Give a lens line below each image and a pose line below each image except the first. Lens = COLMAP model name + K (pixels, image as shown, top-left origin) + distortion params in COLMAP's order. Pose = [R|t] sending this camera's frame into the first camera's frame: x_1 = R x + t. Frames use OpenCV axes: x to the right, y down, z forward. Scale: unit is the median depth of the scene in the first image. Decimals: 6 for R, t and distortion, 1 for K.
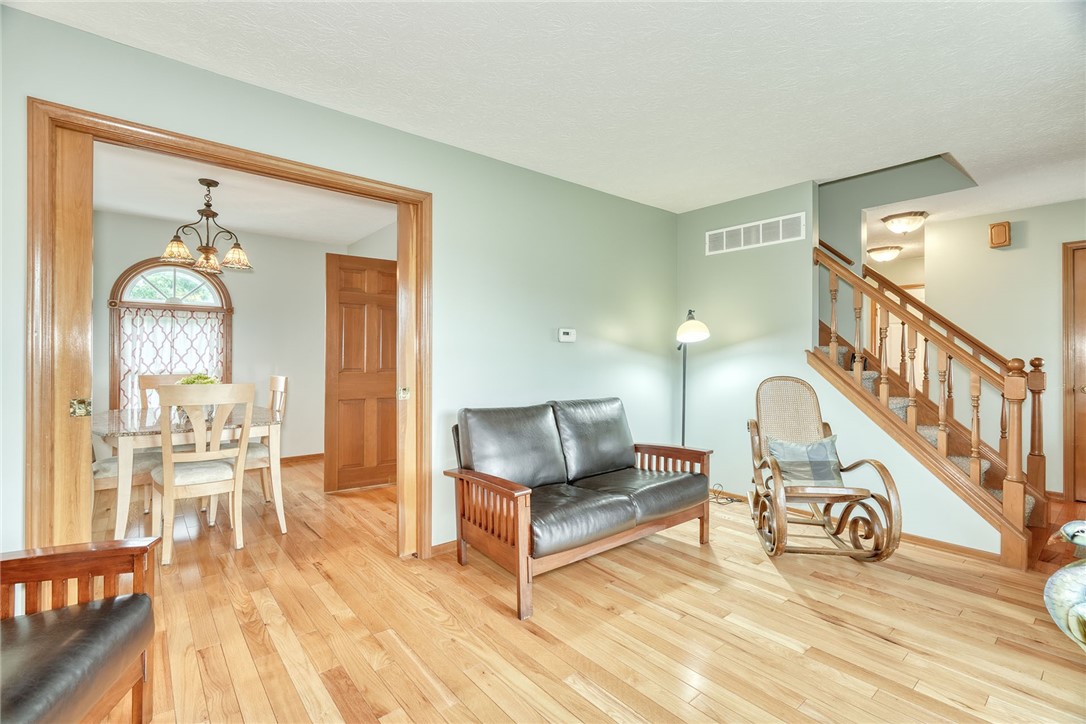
lens RADIAL K [[491.2, 0, 543.1], [0, 491.2, 355.2], [0, 0, 1]] dist [-0.001807, 0.000062]
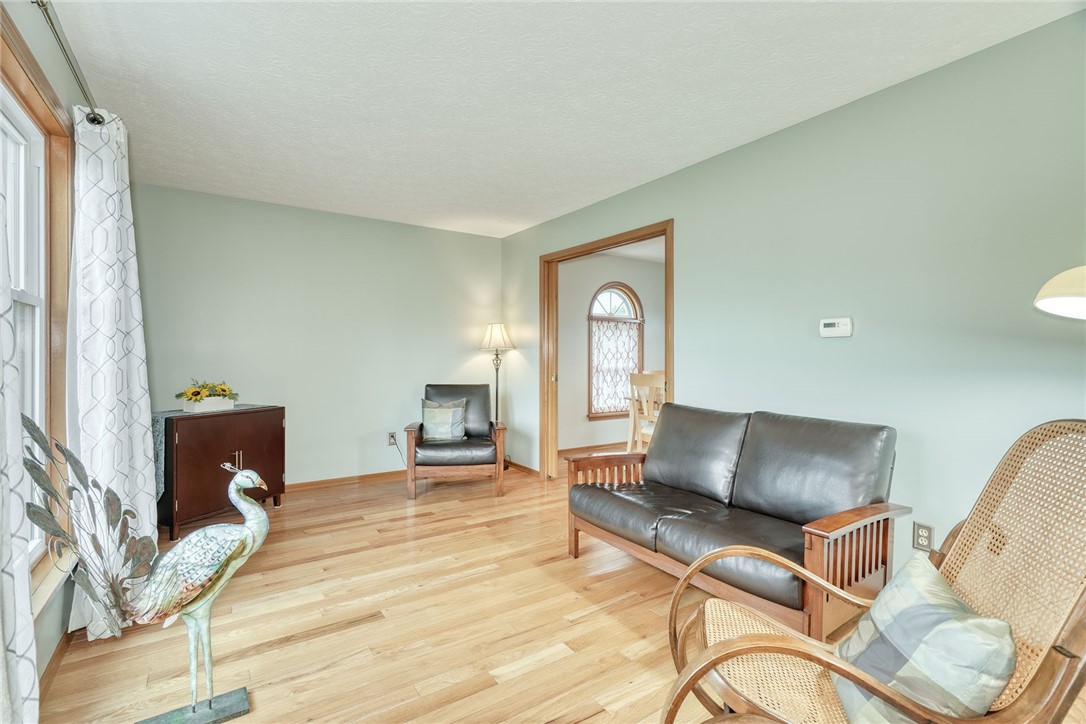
lens RADIAL K [[499.8, 0, 540.2], [0, 499.8, 351.0], [0, 0, 1]] dist [-0.000968, 0.000127]
pose [[-0.104717, -0.007134, -0.994476, 1.227463], [0.001981, 0.999971, -0.007382, -0.002451], [0.994500, -0.002743, -0.104700, 0.995276]]
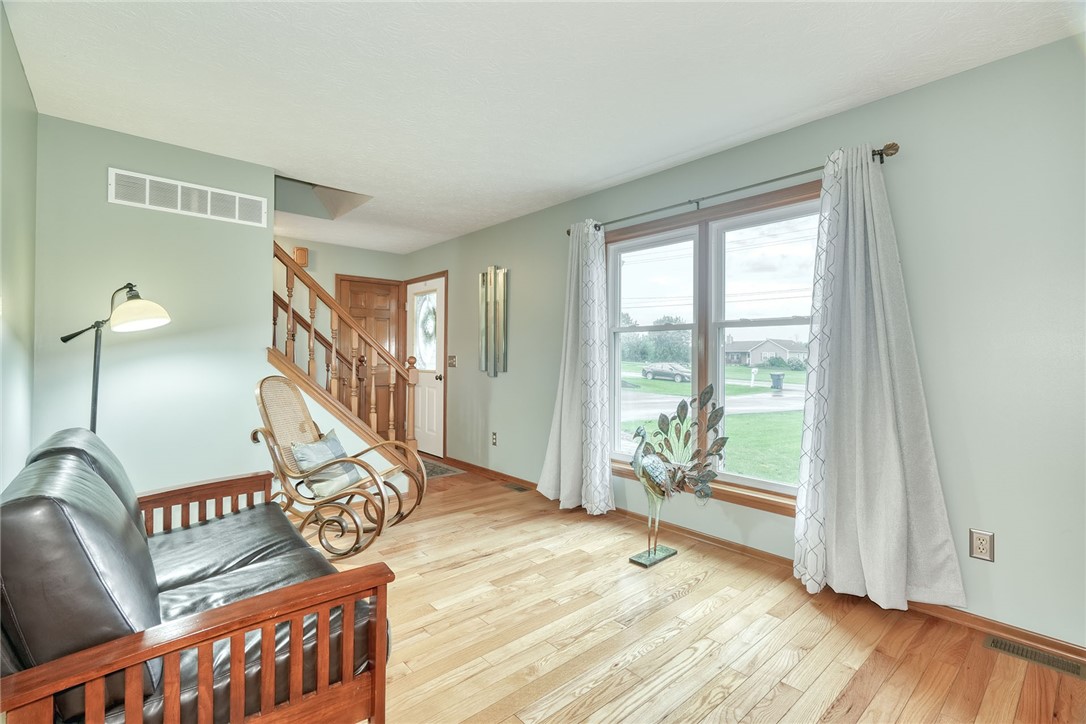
lens RADIAL K [[499.8, 0, 540.2], [0, 499.8, 351.0], [0, 0, 1]] dist [-0.000968, 0.000127]
pose [[-0.030316, 0.005983, 0.999522, -0.655409], [-0.011355, 0.999915, -0.006330, -0.004876], [-0.999476, -0.011541, -0.030246, 0.775365]]
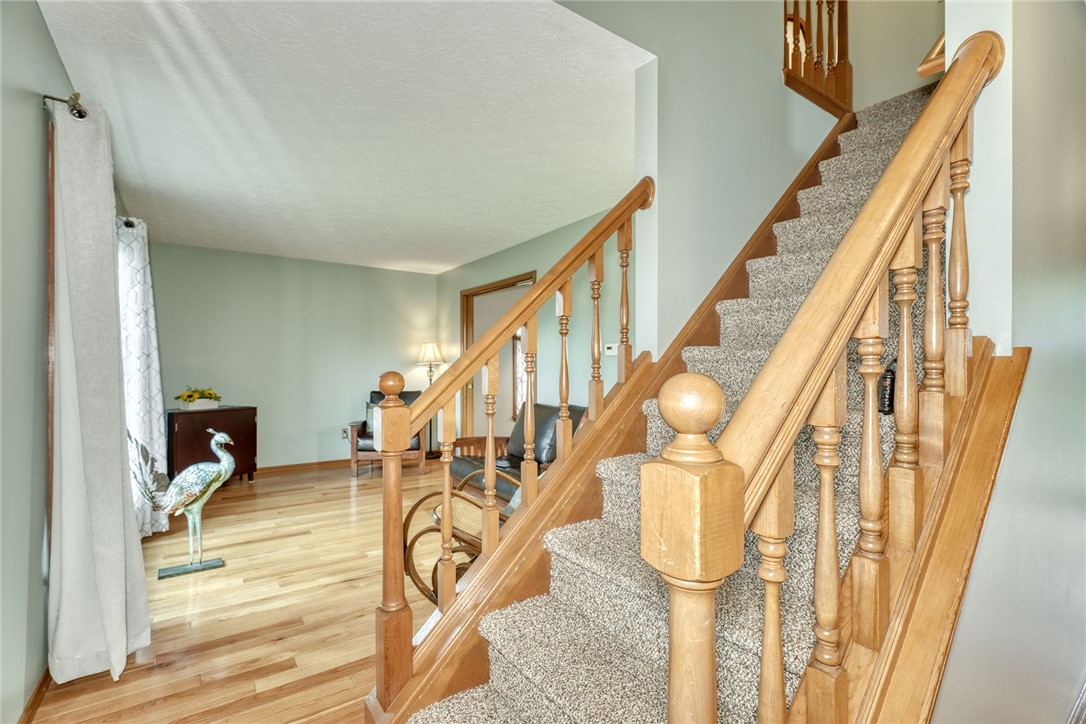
lens RADIAL K [[496.1, 0, 543.0], [0, 496.1, 362.0], [0, 0, 1]] dist [-0.001109, 0.000038]
pose [[-0.082566, -0.009955, -0.996536, 1.756314], [0.004155, 0.999938, -0.010333, -0.002923], [0.996577, -0.004993, -0.082519, 1.426989]]
